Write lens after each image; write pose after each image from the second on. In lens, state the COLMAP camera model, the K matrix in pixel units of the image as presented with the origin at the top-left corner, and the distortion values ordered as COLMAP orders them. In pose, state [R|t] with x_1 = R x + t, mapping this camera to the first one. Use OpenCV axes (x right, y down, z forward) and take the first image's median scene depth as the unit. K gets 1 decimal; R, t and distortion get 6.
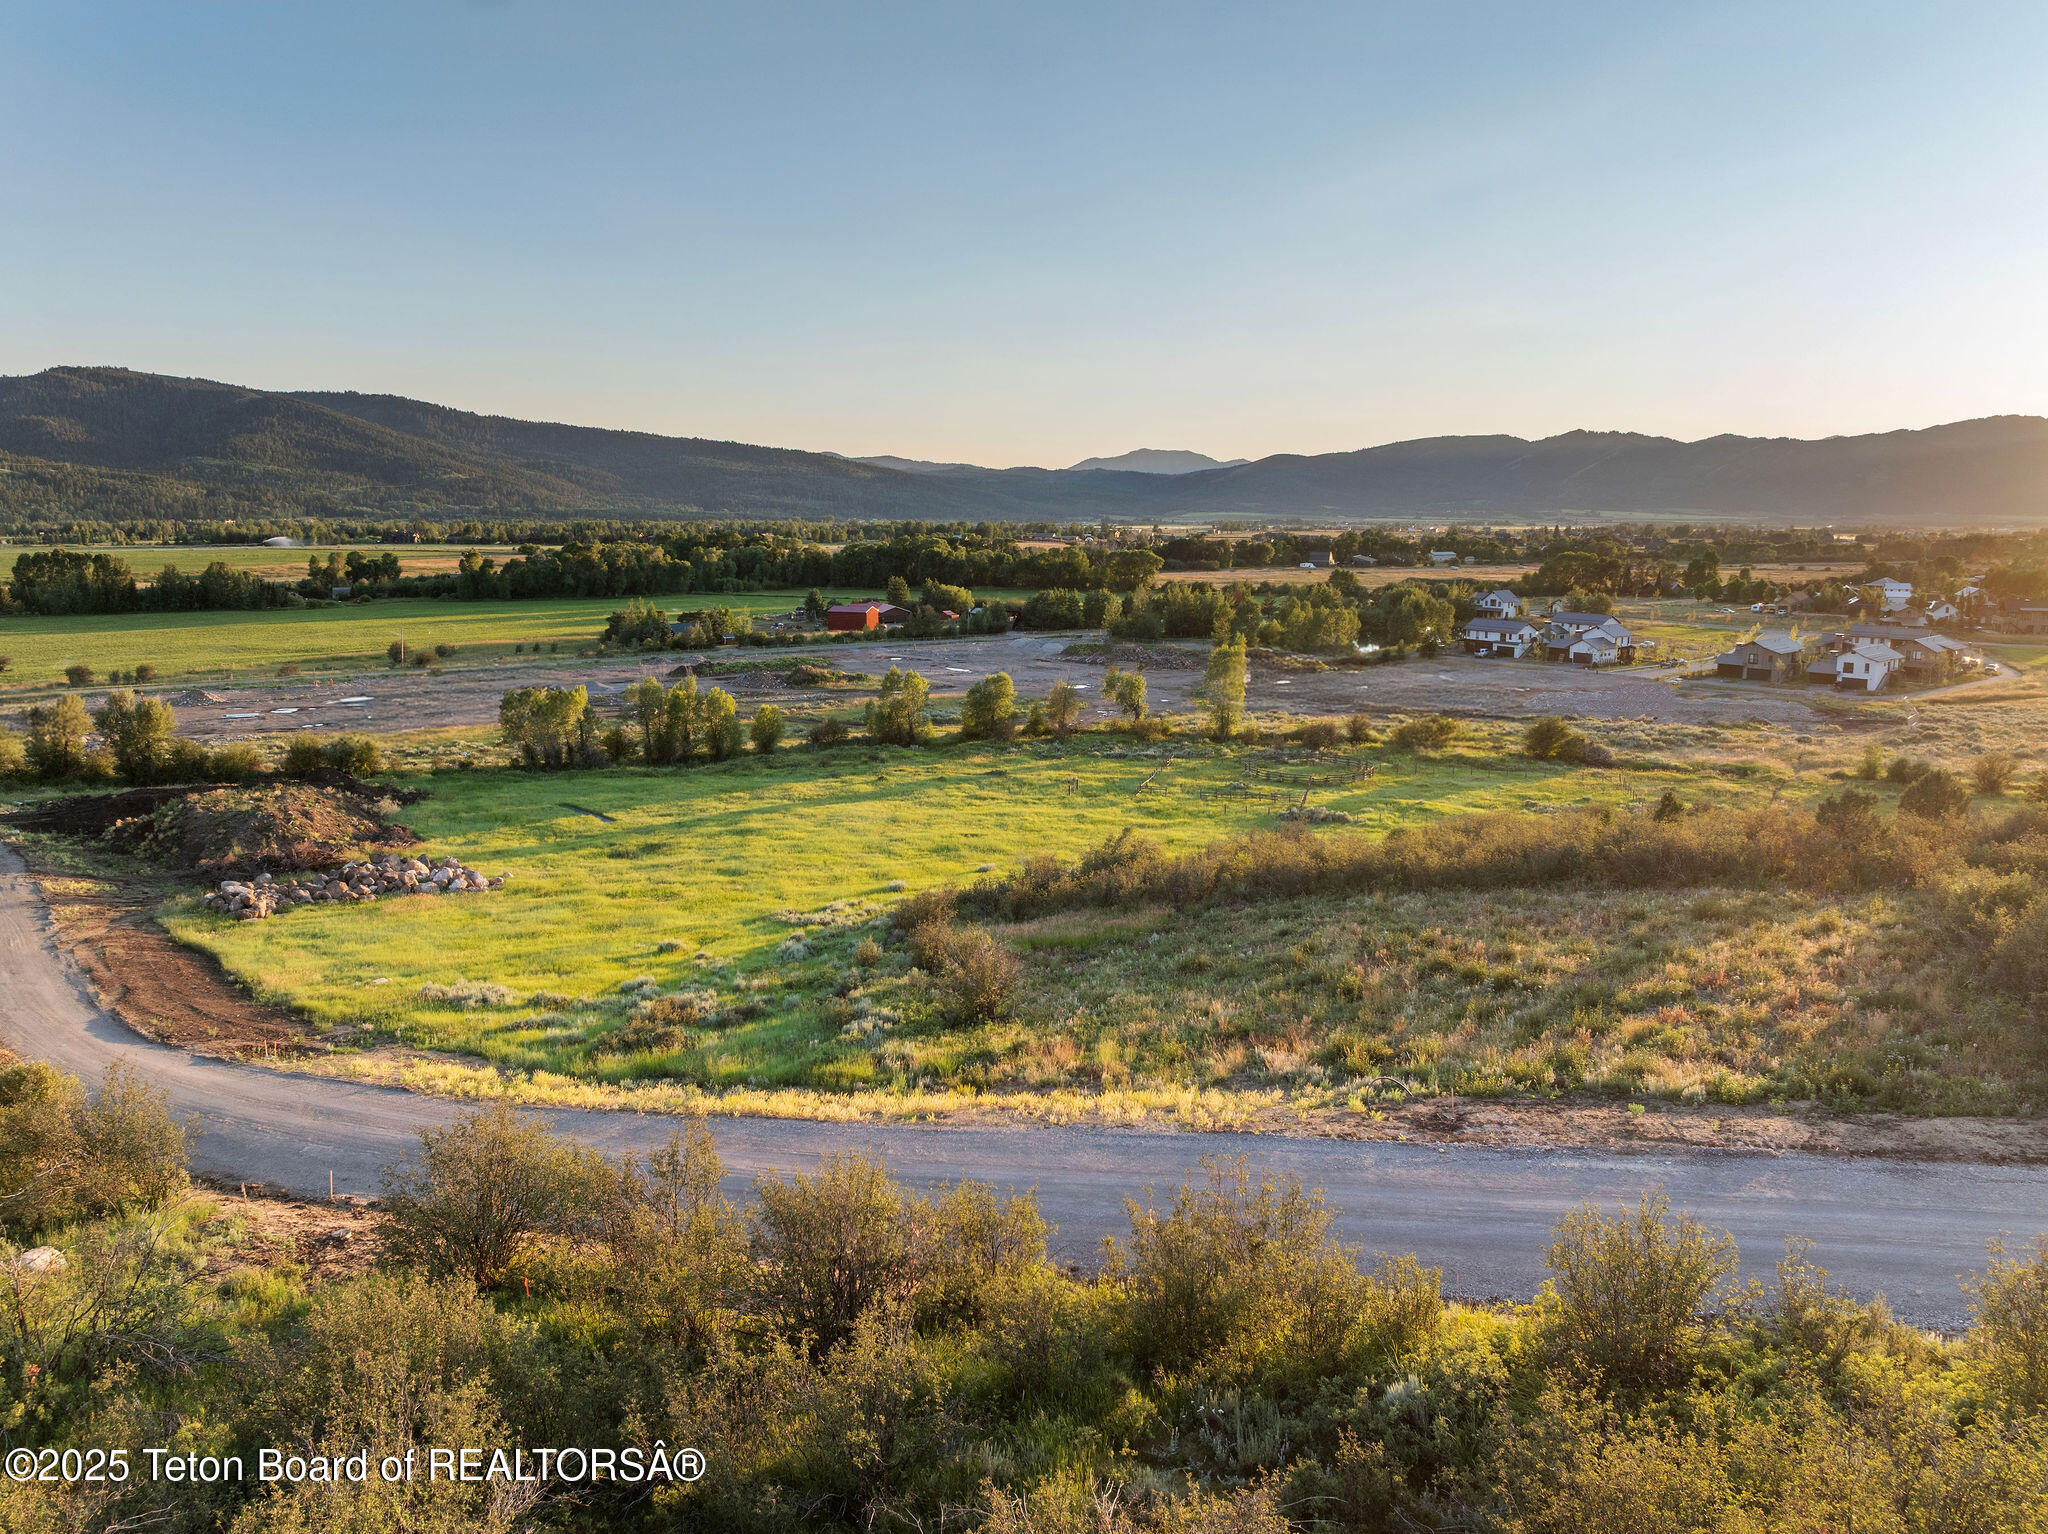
lens RADIAL K [[1445.8, 0, 1015.3], [0, 1445.8, 765.3], [0, 0, 1]] dist [-0.053343, 0.018200]
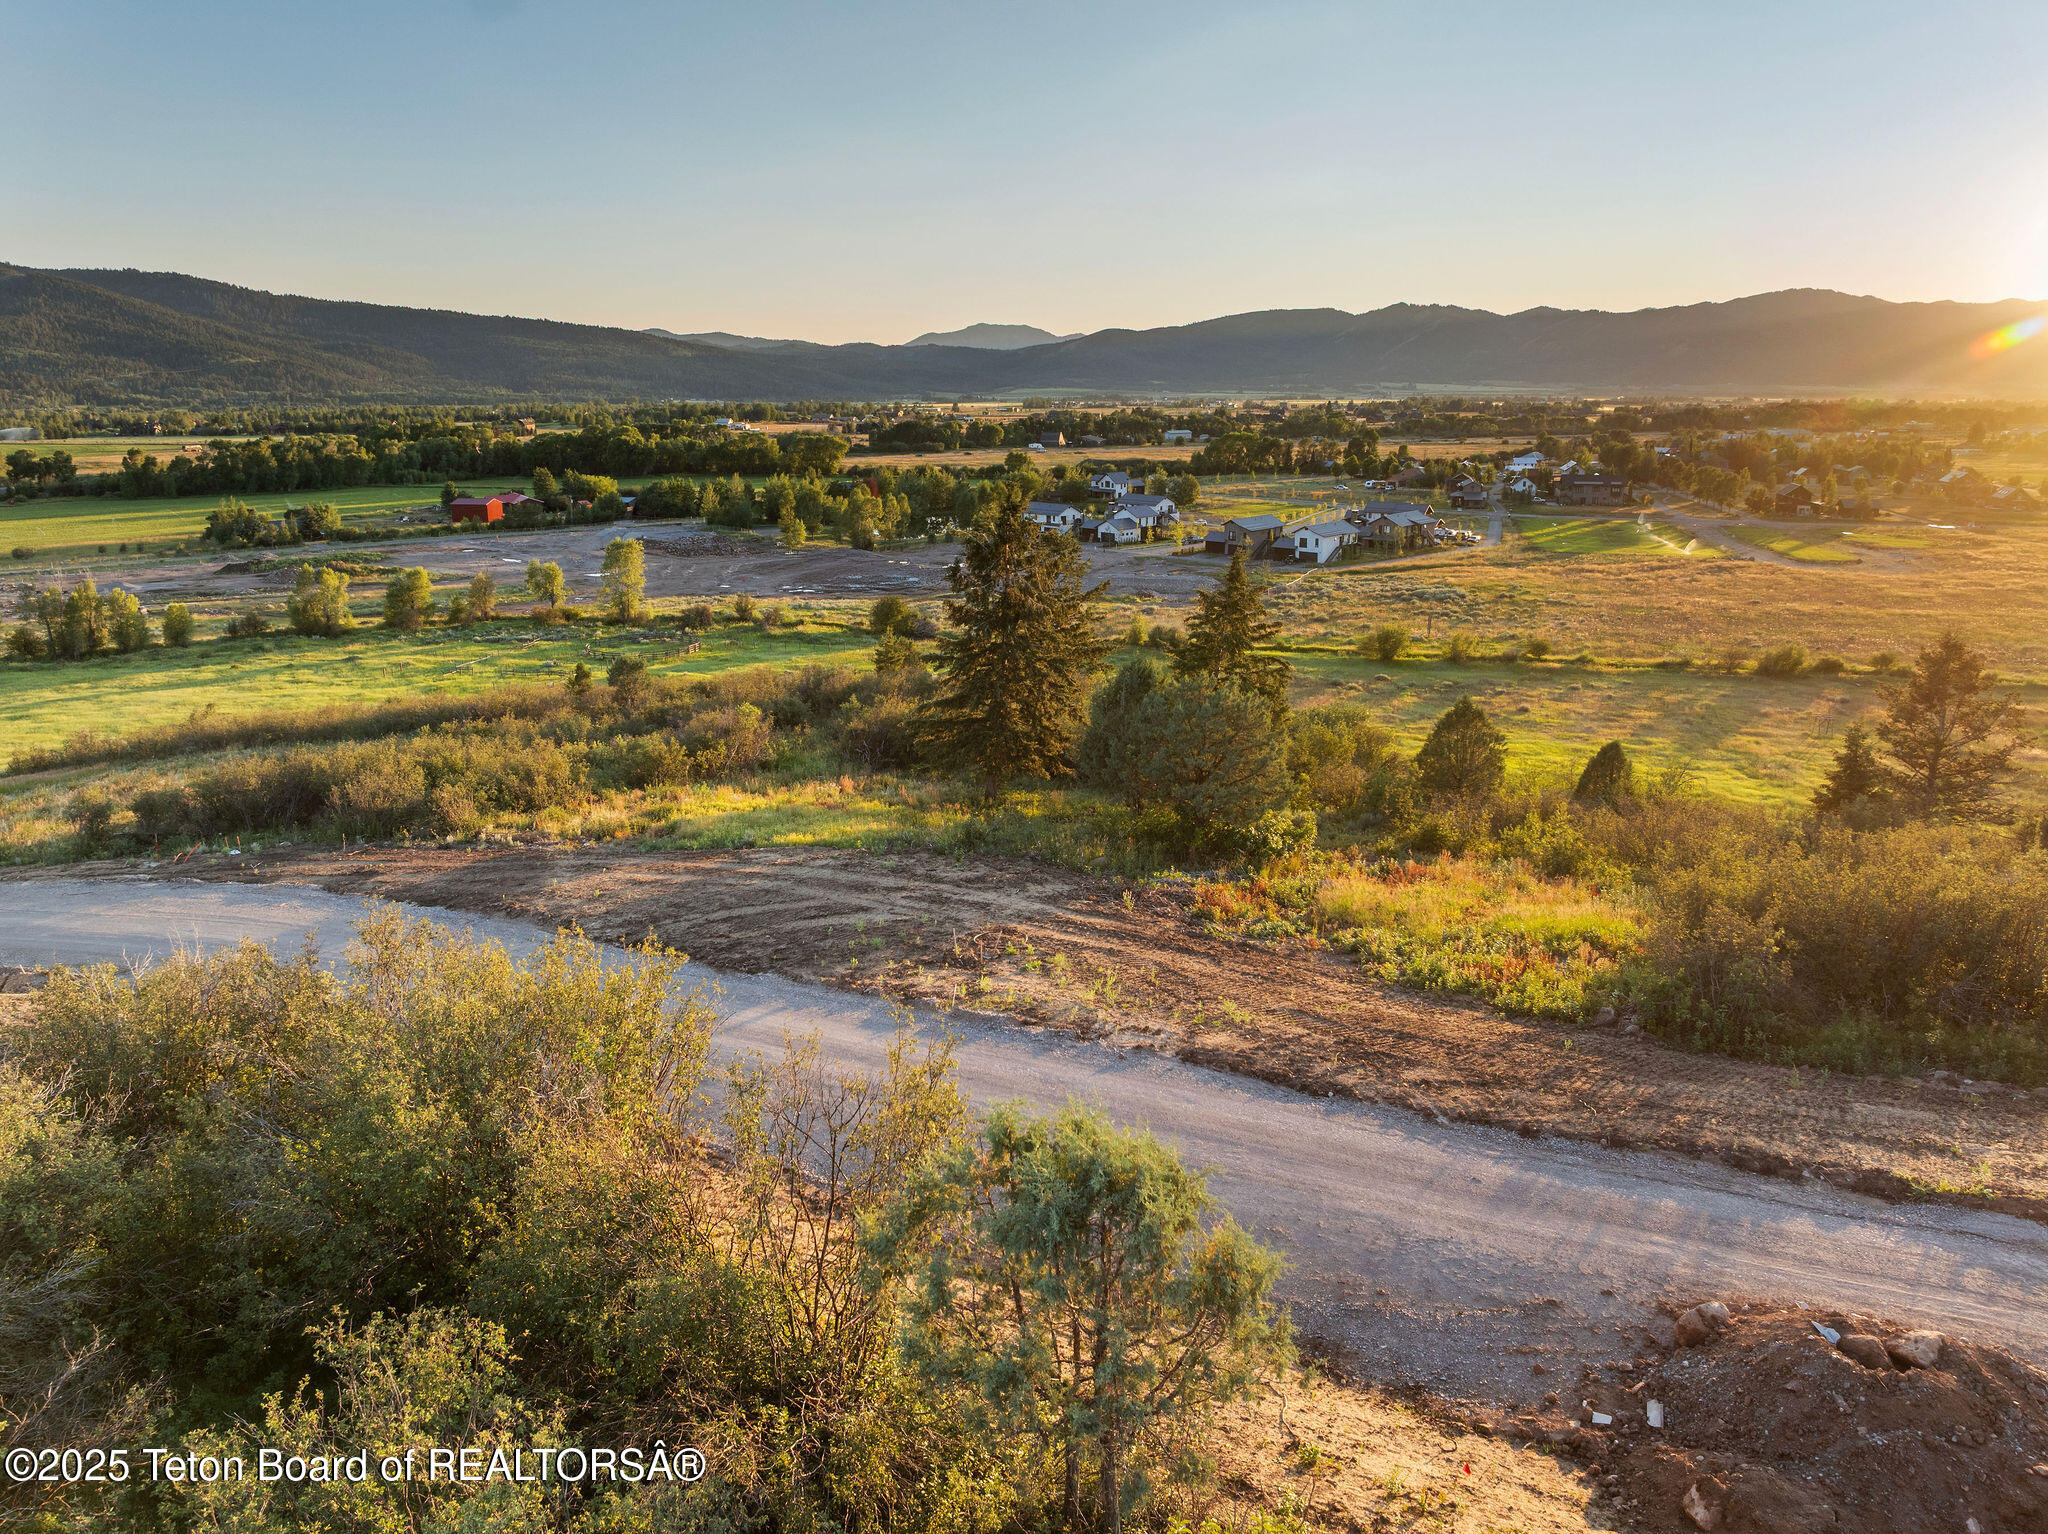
lens RADIAL K [[1445.8, 0, 1031.1], [0, 1445.8, 762.2], [0, 0, 1]] dist [-0.053343, 0.018200]
pose [[0.994955, -0.031938, 0.095103, 0.131246], [0.024138, 0.996335, 0.082063, 0.002188], [-0.097375, -0.079354, 0.992079, -0.051404]]
